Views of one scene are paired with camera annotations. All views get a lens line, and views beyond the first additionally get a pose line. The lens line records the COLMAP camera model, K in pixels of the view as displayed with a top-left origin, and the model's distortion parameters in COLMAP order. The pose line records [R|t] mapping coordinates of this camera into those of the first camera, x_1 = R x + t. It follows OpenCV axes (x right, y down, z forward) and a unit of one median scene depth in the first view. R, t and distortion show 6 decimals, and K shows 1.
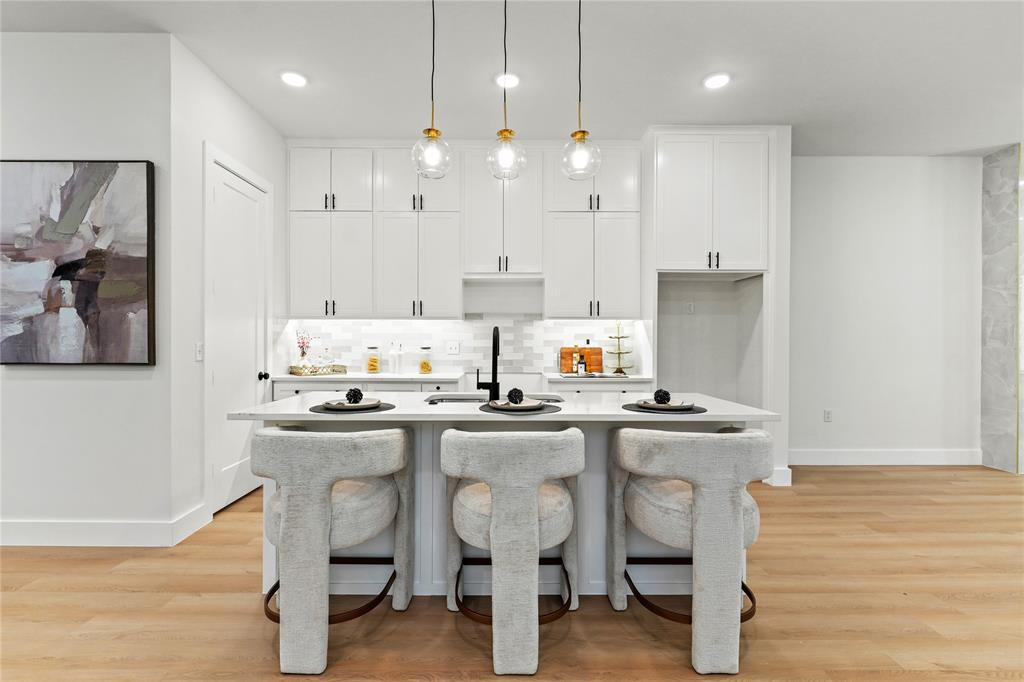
lens RADIAL K [[470.7, 0, 508.4], [0, 470.7, 340.4], [0, 0, 1]] dist [-0.001035, 0.000624]
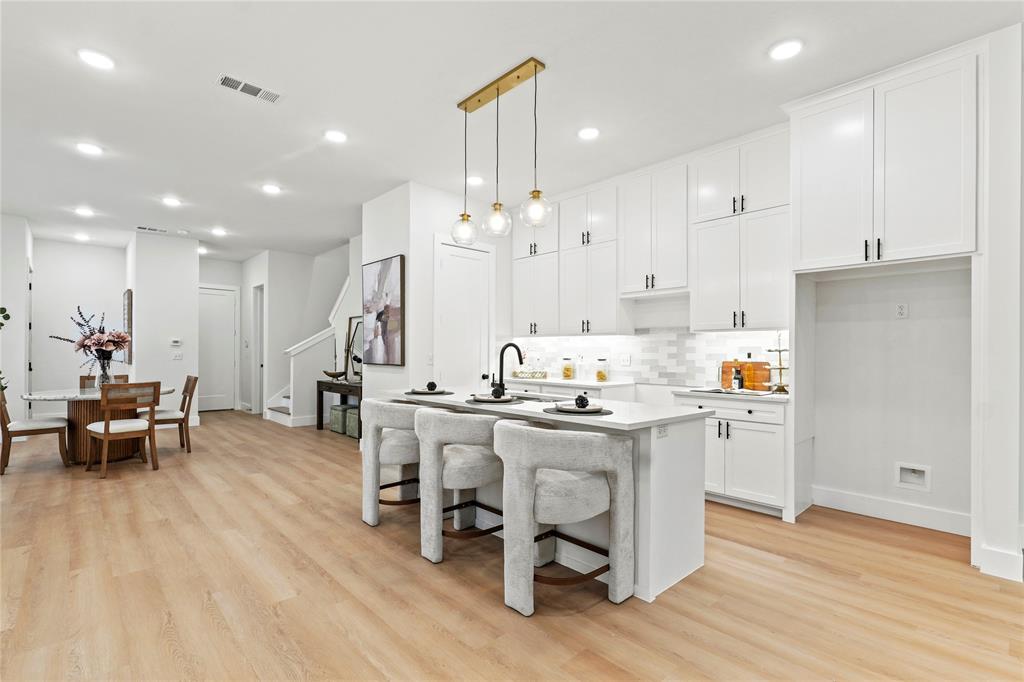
lens RADIAL K [[470.7, 0, 504.6], [0, 470.7, 350.3], [0, 0, 1]] dist [-0.001035, 0.000624]
pose [[0.673535, -0.000807, -0.739155, 0.553661], [-0.004556, 0.999976, -0.005243, 0.000027], [0.739141, 0.006899, 0.673515, 0.041025]]
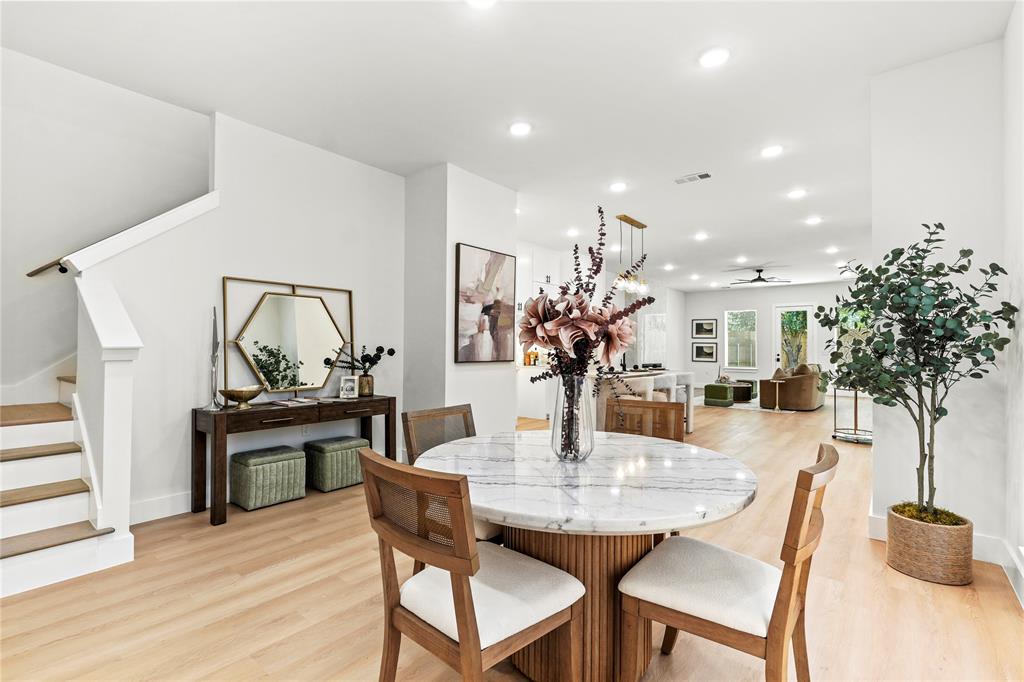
lens RADIAL K [[470.7, 0, 506.1], [0, 470.7, 338.7], [0, 0, 1]] dist [-0.001035, 0.000624]
pose [[0.639634, 0.016003, 0.768513, -1.462202], [-0.003600, 0.999835, -0.017823, -0.003637], [-0.768671, 0.008633, 0.639586, -0.140344]]
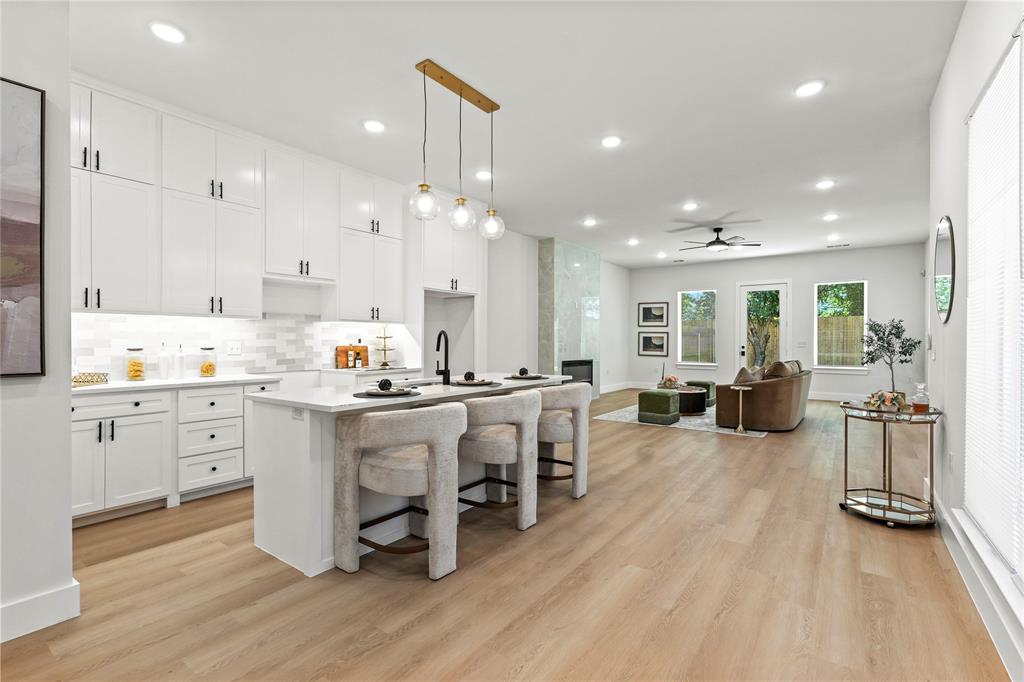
lens RADIAL K [[470.7, 0, 506.6], [0, 470.7, 339.3], [0, 0, 1]] dist [-0.001035, 0.000624]
pose [[0.595504, -0.001088, 0.803352, -0.591740], [0.001389, 0.999999, 0.000324, -0.001195], [-0.803351, 0.000923, 0.595505, 0.002918]]
